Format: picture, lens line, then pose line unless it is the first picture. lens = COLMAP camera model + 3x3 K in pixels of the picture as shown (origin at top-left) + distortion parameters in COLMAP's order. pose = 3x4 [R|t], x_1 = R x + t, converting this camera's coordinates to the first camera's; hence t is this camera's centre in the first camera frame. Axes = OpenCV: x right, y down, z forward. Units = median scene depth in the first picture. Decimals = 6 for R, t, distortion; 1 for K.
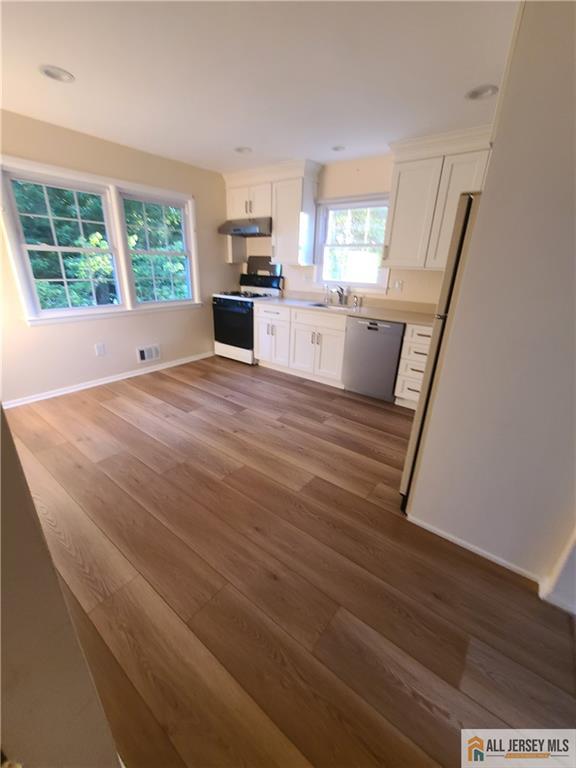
lens RADIAL K [[314.2, 0, 285.6], [0, 314.2, 383.6], [0, 0, 1]] dist [-0.002127, -0.002401]
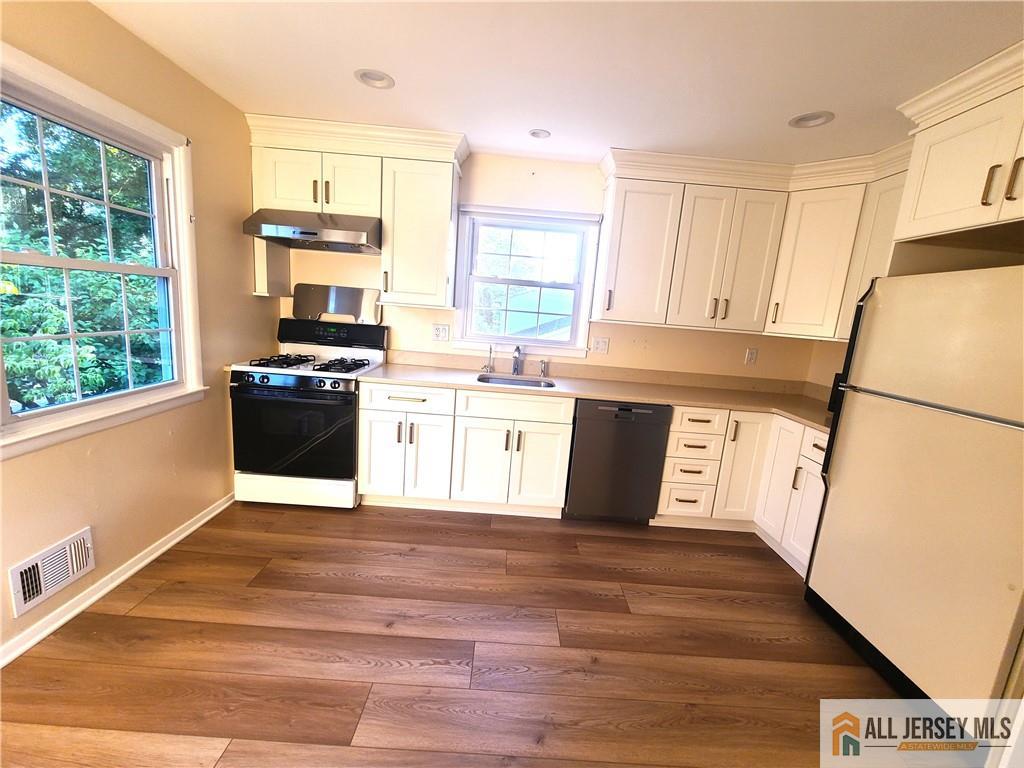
lens RADIAL K [[419.0, 0, 511.5], [0, 419.0, 382.8], [0, 0, 1]] dist [-0.002127, -0.002401]
pose [[0.782900, -0.079056, 0.617104, -0.343067], [0.172302, 0.980647, -0.092965, -0.171571], [-0.597812, 0.179111, 0.781371, 0.398246]]
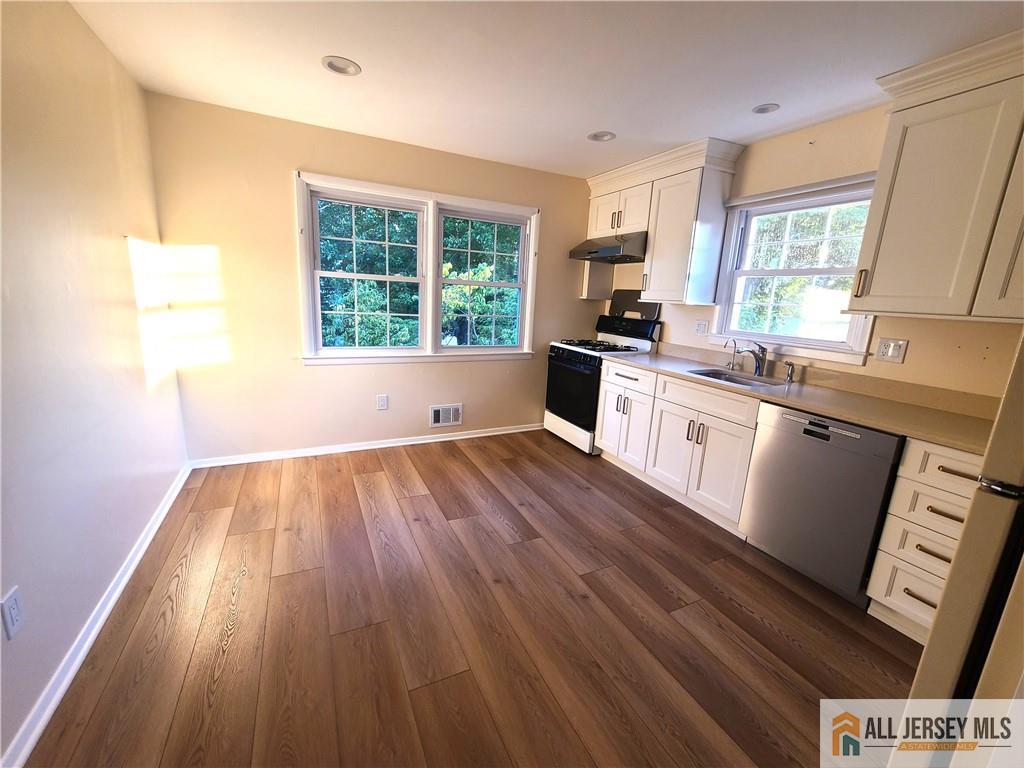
lens RADIAL K [[419.0, 0, 507.2], [0, 419.0, 381.9], [0, 0, 1]] dist [-0.002127, -0.002401]
pose [[0.896136, 0.105784, -0.430987, 0.103474], [-0.180137, 0.974275, -0.135420, -0.070407], [0.405574, 0.198991, 0.892139, 0.197616]]
